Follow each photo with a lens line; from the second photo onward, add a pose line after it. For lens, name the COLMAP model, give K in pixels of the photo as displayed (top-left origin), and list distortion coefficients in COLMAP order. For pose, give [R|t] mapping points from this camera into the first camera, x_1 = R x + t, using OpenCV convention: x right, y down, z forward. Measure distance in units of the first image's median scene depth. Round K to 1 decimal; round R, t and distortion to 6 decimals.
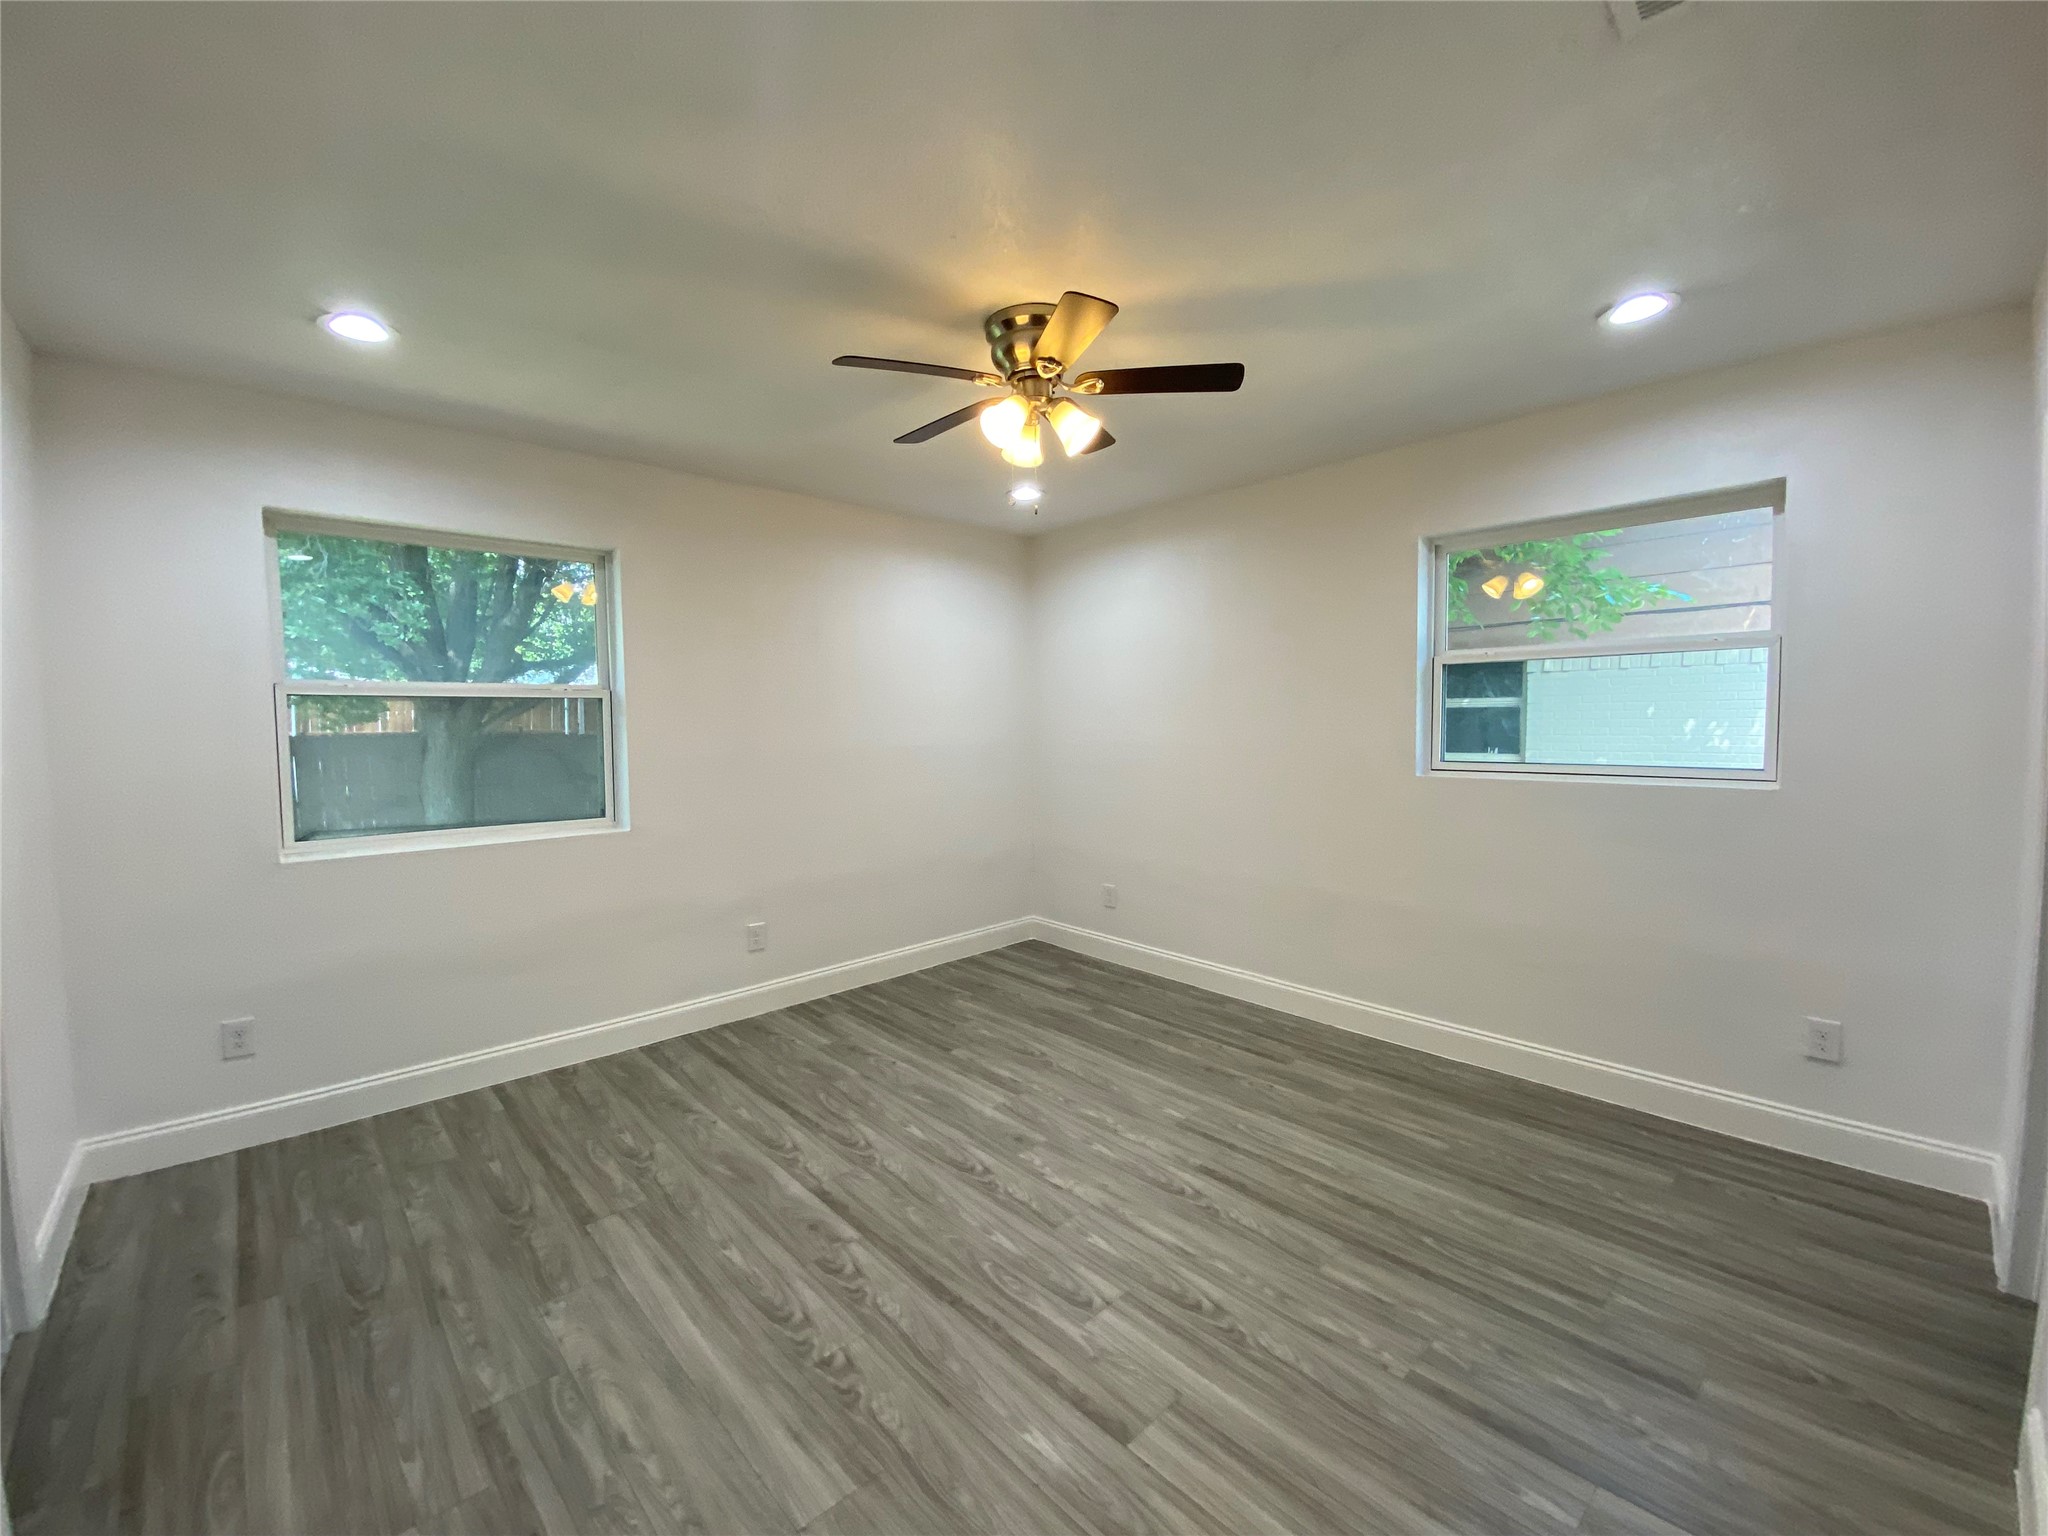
lens RADIAL K [[835.7, 0, 1019.5], [0, 835.7, 763.4], [0, 0, 1]] dist [0.048421, -0.029345]
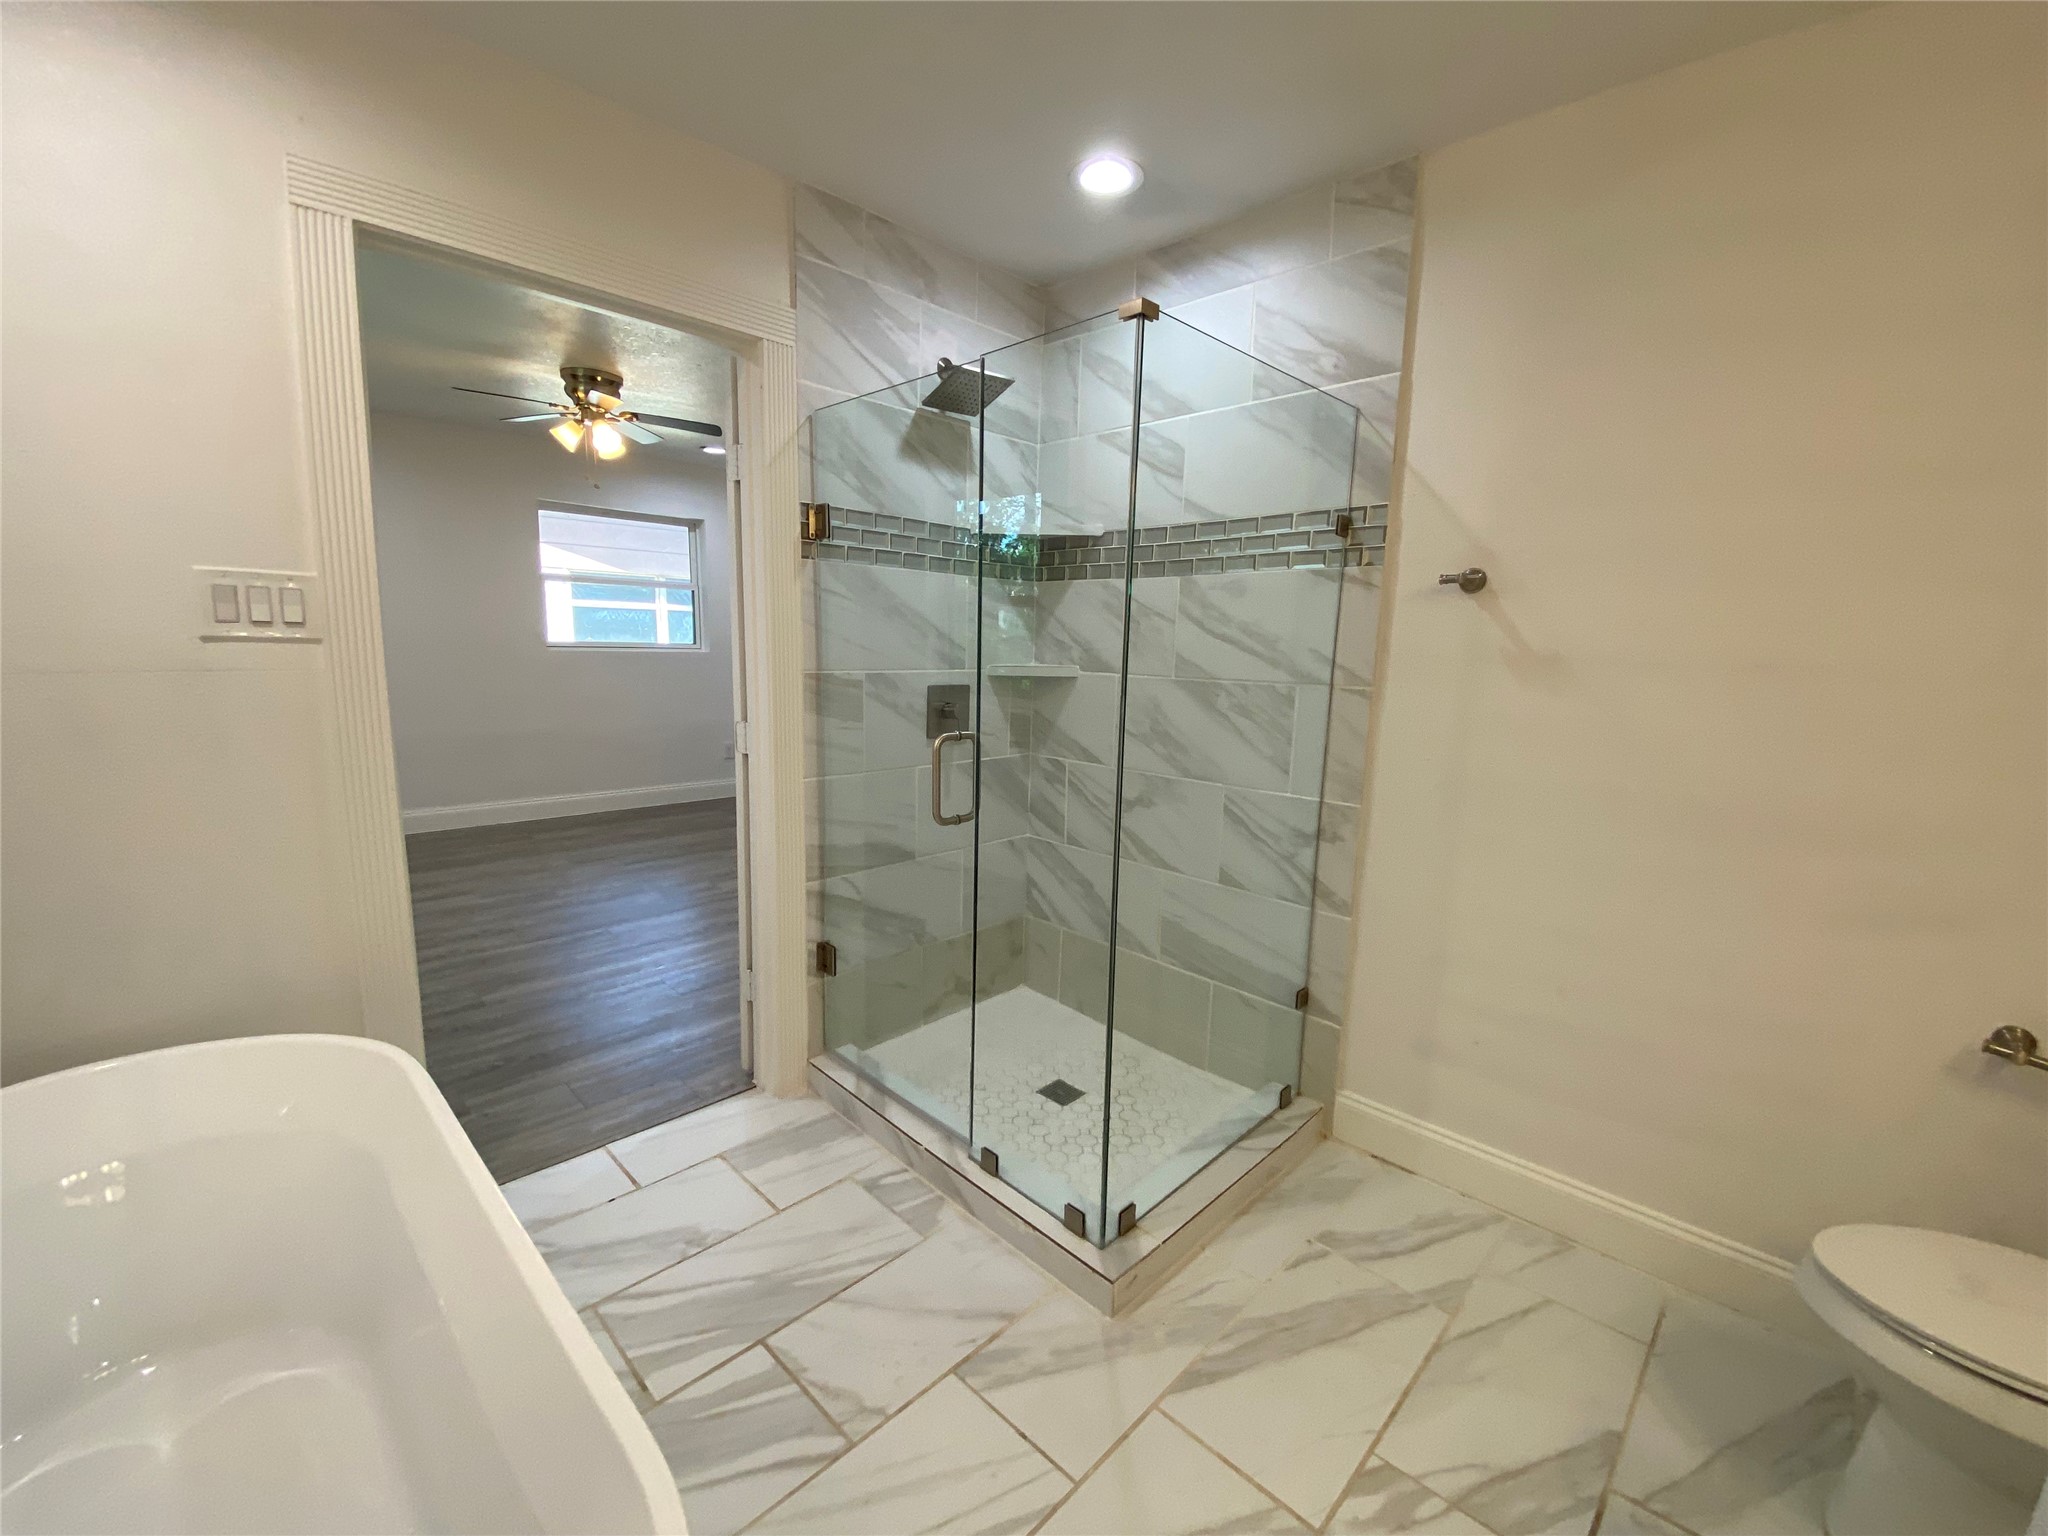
lens RADIAL K [[835.7, 0, 1019.5], [0, 835.7, 763.4], [0, 0, 1]] dist [0.048421, -0.029345]
pose [[-0.035266, -0.137618, 0.989857, -1.706139], [0.013070, 0.990325, 0.138149, 0.035180], [-0.999292, 0.017809, -0.033127, 0.252498]]
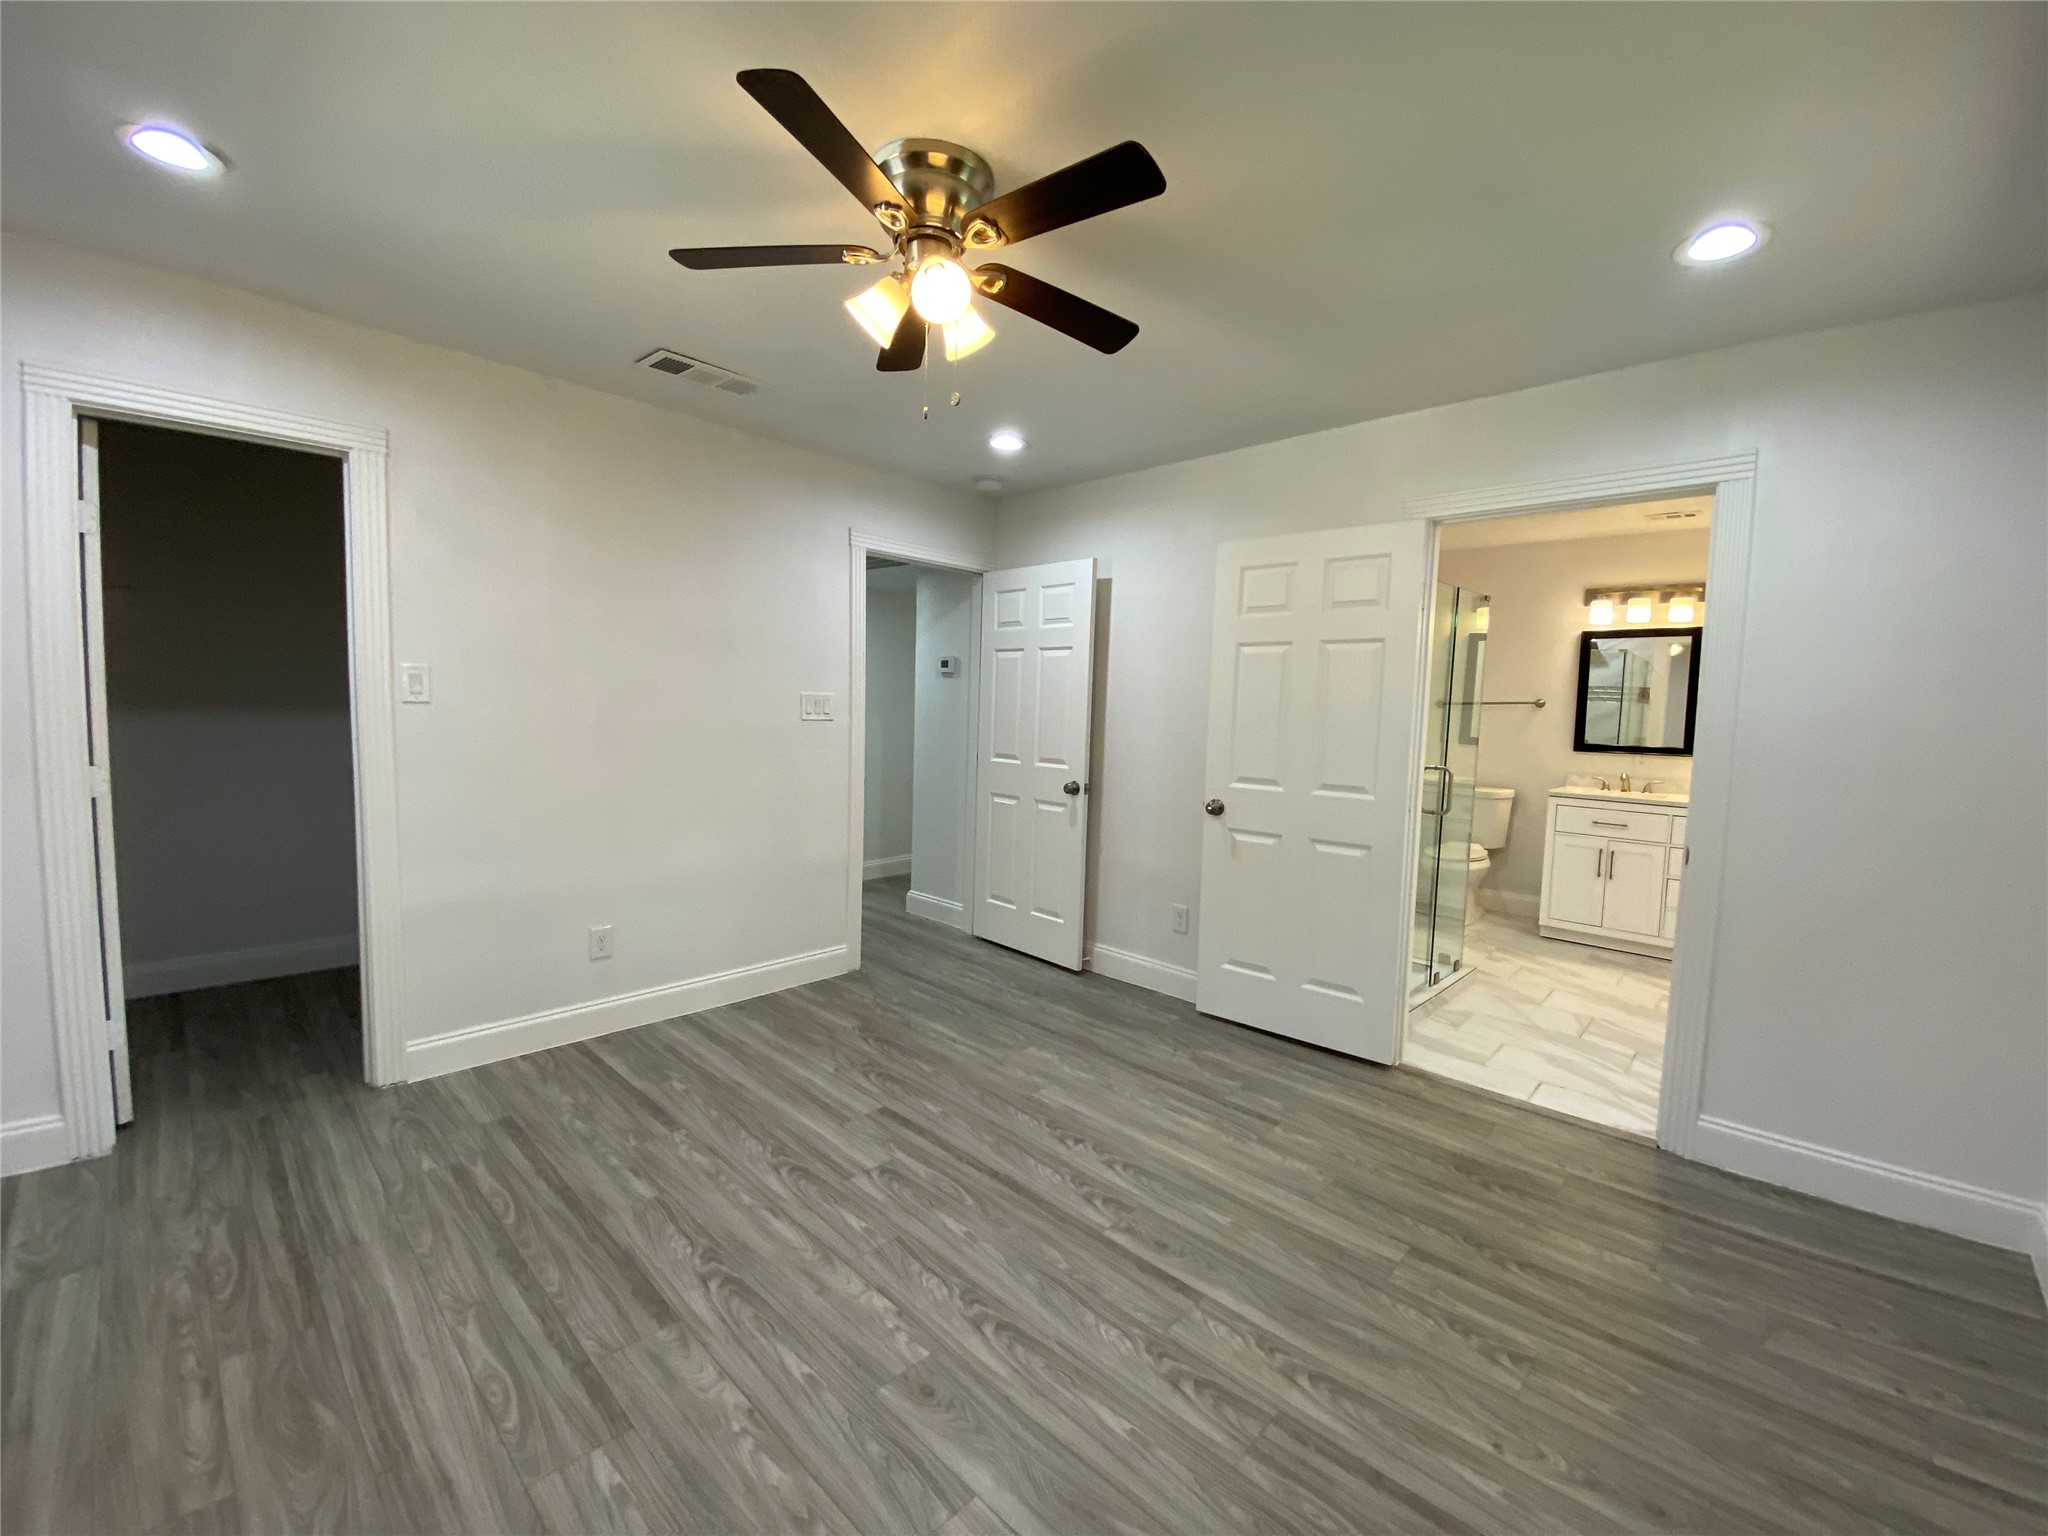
lens RADIAL K [[835.7, 0, 1019.5], [0, 835.7, 763.4], [0, 0, 1]] dist [0.048421, -0.029345]
pose [[-0.998216, -0.014309, -0.057967, -0.029398], [-0.021226, 0.992484, 0.120516, -0.074622], [0.055807, 0.121531, -0.991018, 1.811517]]
